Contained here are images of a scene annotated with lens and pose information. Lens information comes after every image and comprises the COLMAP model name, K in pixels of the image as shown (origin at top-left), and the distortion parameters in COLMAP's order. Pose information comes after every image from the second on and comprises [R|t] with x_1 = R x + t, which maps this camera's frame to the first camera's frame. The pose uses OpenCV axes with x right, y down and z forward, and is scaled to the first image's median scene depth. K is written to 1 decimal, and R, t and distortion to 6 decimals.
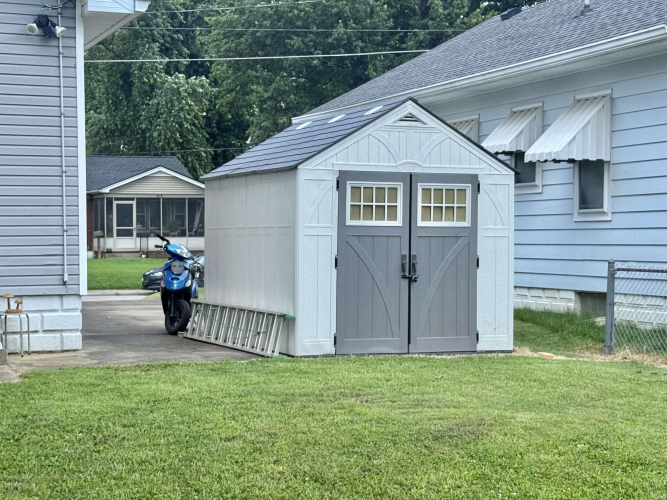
lens RADIAL K [[1369.8, 0, 334.5], [0, 1369.8, 248.9], [0, 0, 1]] dist [0.199997, 0.000000]
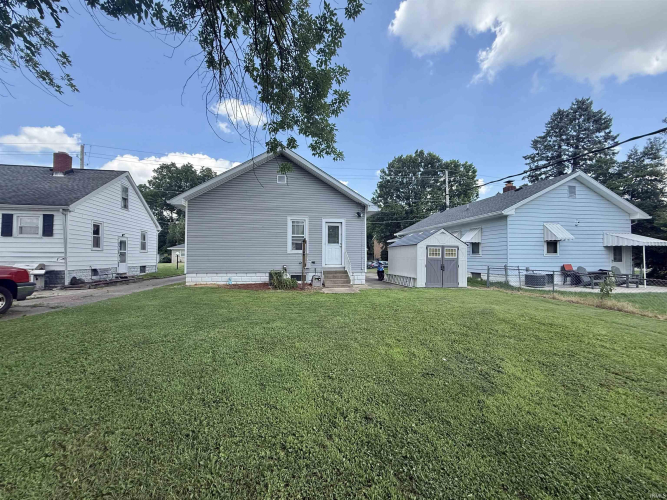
lens RADIAL K [[267.6, 0, 330.2], [0, 267.6, 249.5], [0, 0, 1]] dist [0.000505, 0.000523]
pose [[0.979268, 0.000651, -0.202567, -0.119695], [-0.008618, 0.999223, -0.038449, -0.006872], [0.202385, 0.039398, 0.978513, 0.101228]]
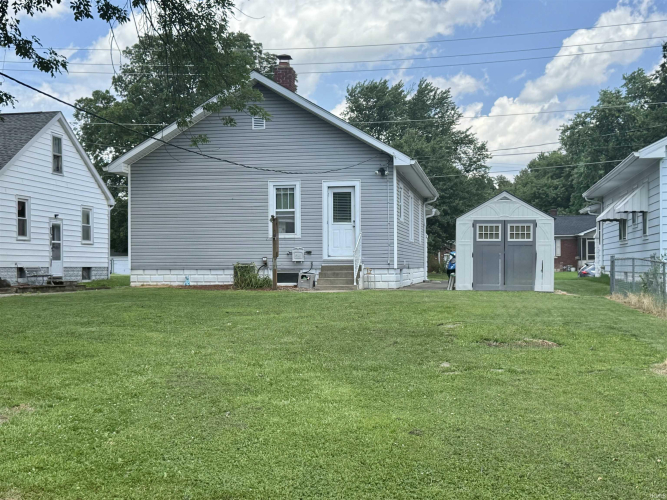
lens RADIAL K [[825.9, 0, 334.7], [0, 825.9, 253.9], [0, 0, 1]] dist [0.063818, 0.000000]
pose [[0.850984, -0.006957, -0.525146, 0.582694], [-0.005399, 0.999744, -0.021993, 0.041872], [0.525164, 0.021551, 0.850728, -0.459182]]
